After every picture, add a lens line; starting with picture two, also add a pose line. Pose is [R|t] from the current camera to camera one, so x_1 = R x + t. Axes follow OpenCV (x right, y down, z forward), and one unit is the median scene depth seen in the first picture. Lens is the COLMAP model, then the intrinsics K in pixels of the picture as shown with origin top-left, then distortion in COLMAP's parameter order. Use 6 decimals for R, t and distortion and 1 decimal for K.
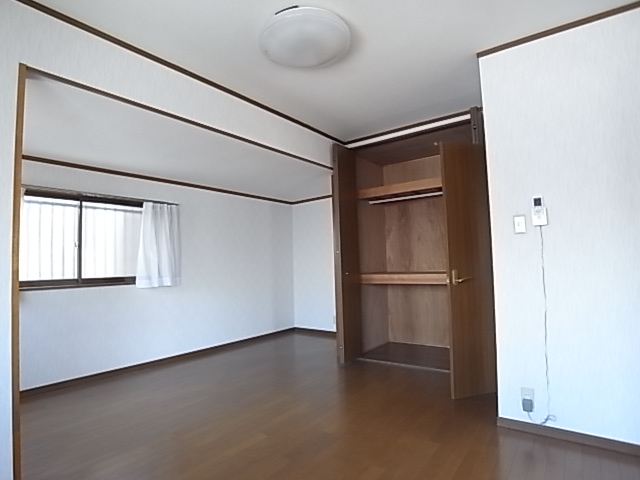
lens RADIAL K [[356.8, 0, 304.9], [0, 356.8, 242.5], [0, 0, 1]] dist [-0.051940, -0.000045]
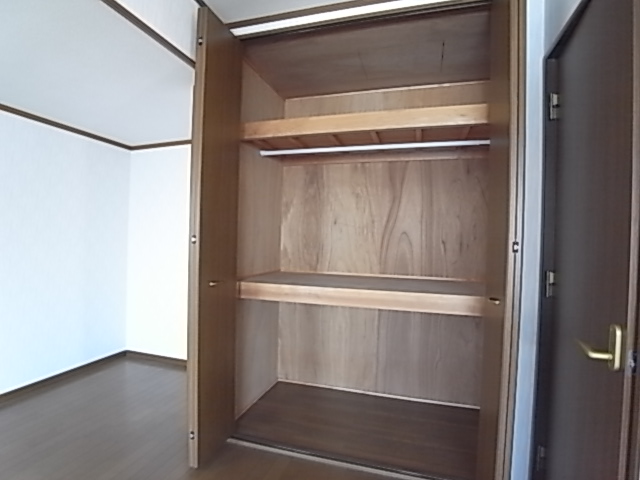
lens RADIAL K [[356.8, 0, 304.9], [0, 356.8, 242.5], [0, 0, 1]] dist [-0.051940, -0.000045]
pose [[0.938521, 0.046277, 0.342107, 0.057838], [-0.069266, 0.996065, 0.055283, -0.004932], [-0.338202, -0.075581, 0.938033, 0.420313]]
